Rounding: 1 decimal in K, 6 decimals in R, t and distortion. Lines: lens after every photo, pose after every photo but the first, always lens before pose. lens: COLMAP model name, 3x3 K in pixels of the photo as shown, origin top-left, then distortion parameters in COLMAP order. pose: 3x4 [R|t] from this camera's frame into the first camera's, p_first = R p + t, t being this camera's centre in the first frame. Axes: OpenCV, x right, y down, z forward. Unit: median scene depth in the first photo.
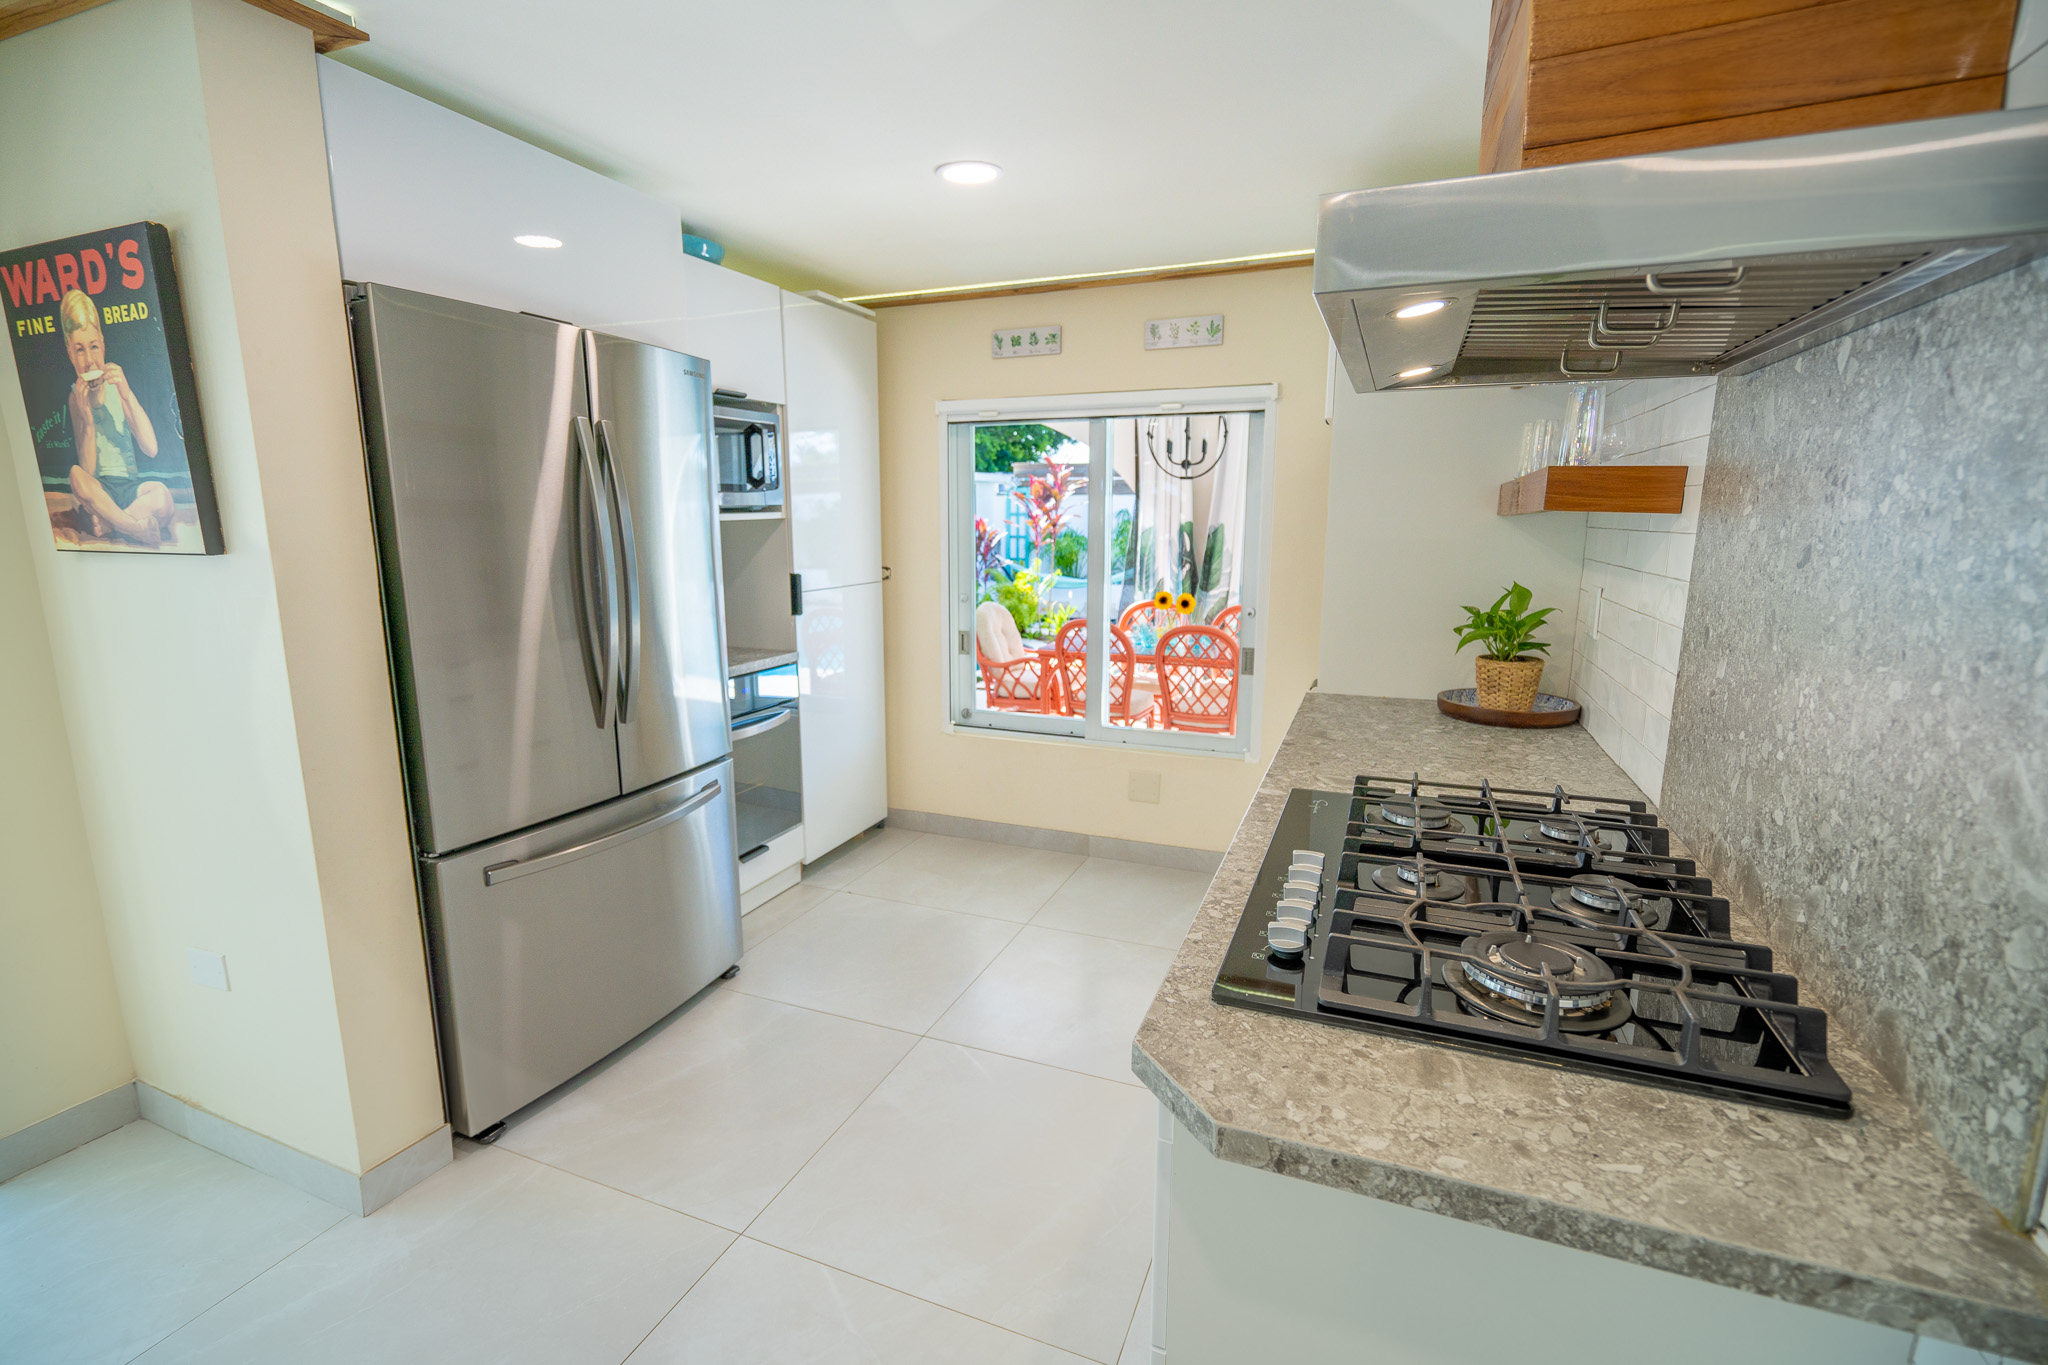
lens RADIAL K [[918.8, 0, 1012.3], [0, 918.8, 689.2], [0, 0, 1]] dist [-0.000914, 0.000061]
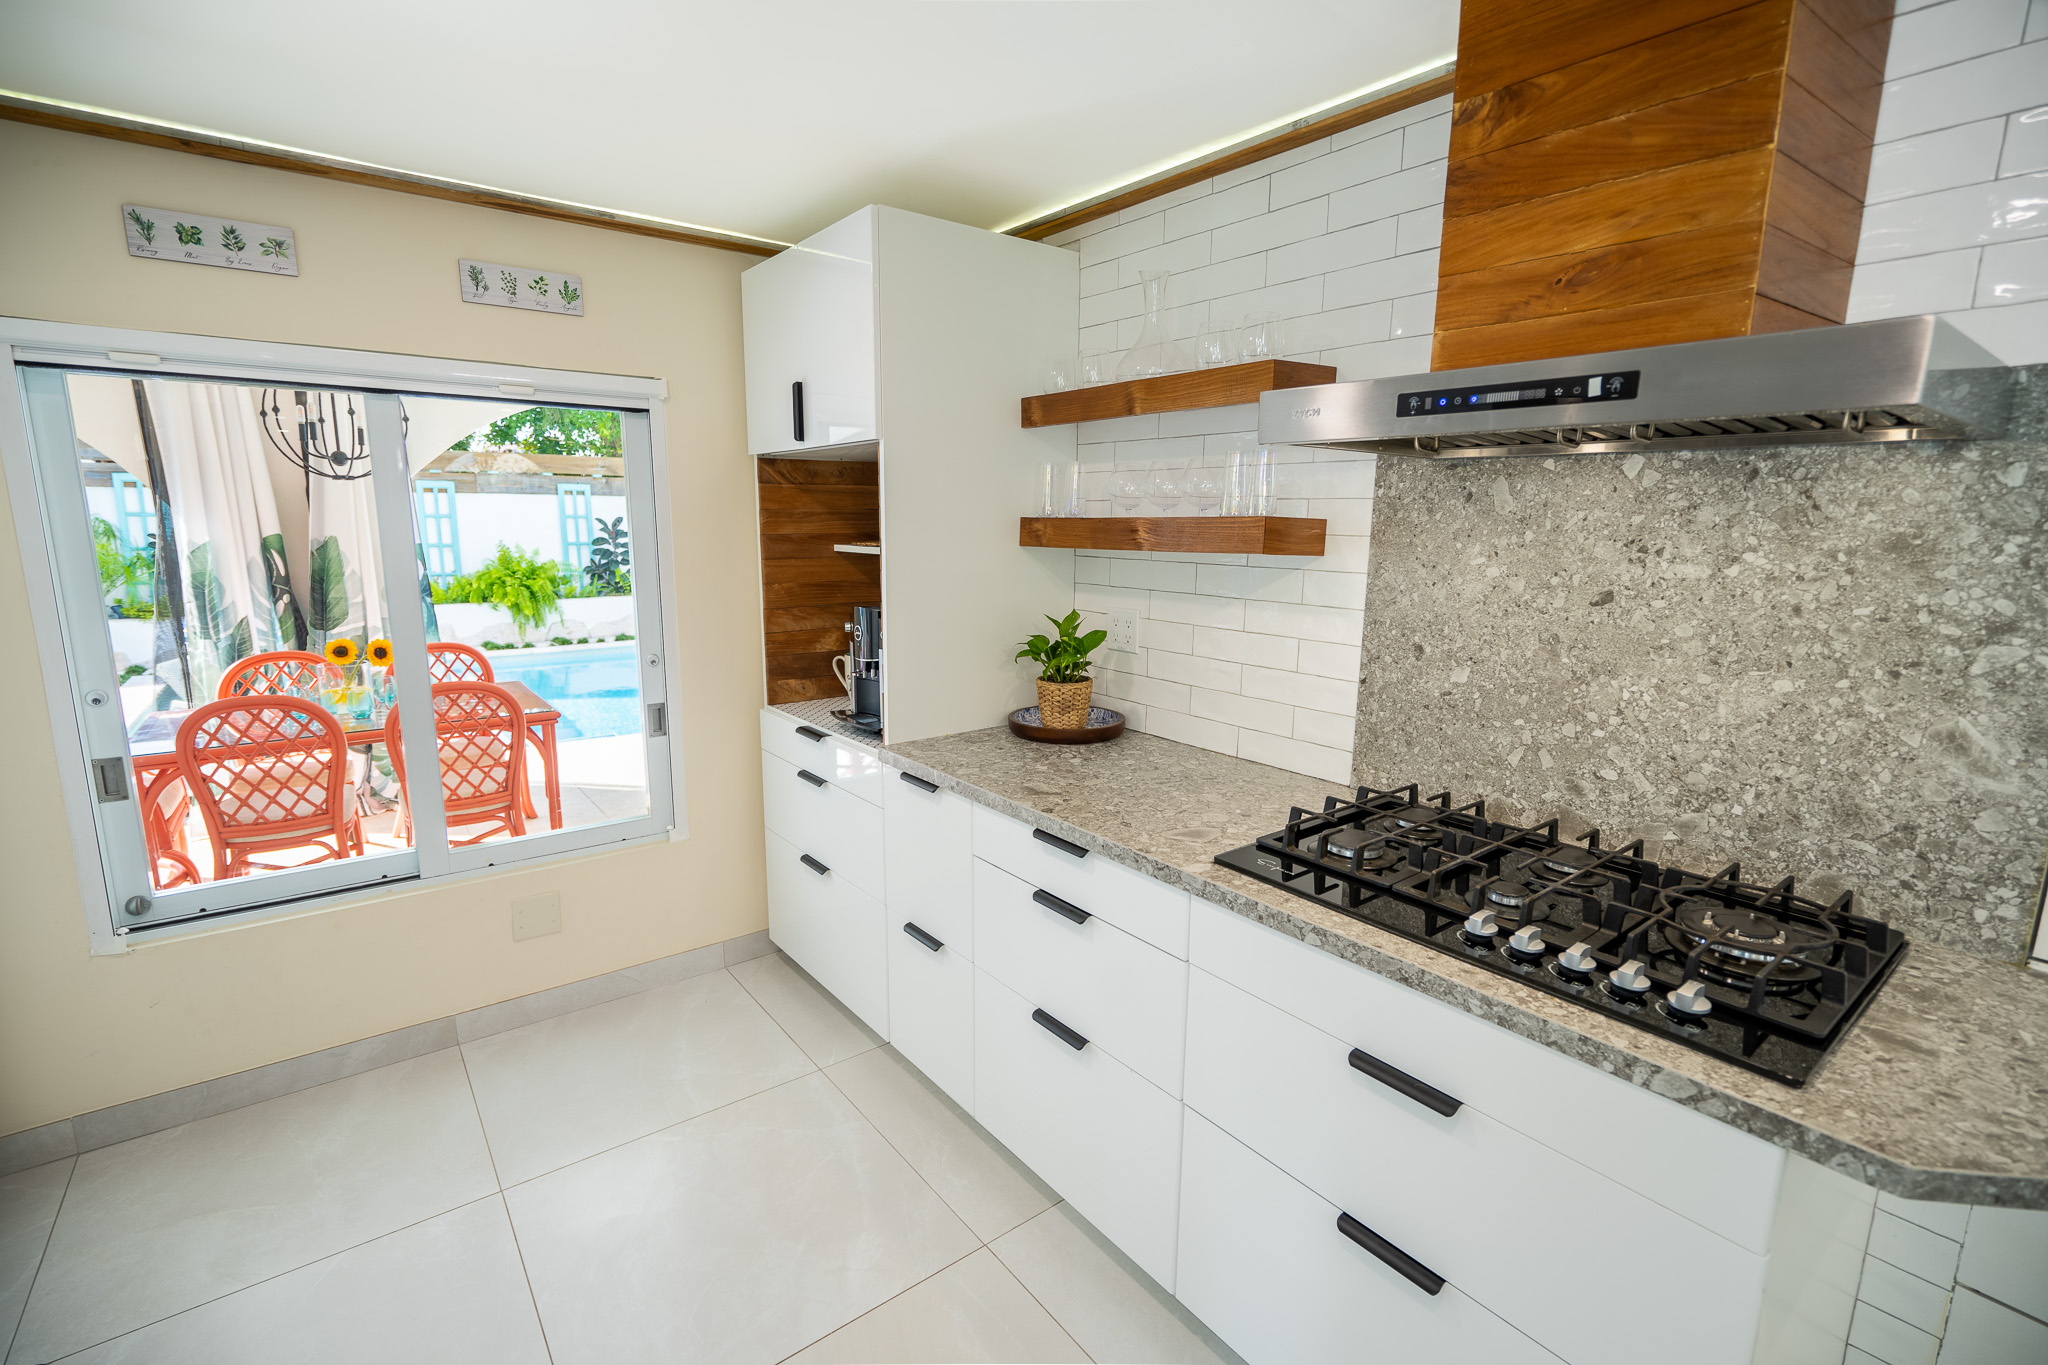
lens RADIAL K [[918.8, 0, 1012.3], [0, 918.8, 689.2], [0, 0, 1]] dist [-0.000914, 0.000061]
pose [[0.507113, -0.152177, 0.848339, -0.436505], [0.149843, 0.984866, 0.087096, -0.132751], [-0.848754, 0.082950, 0.522241, 0.511290]]
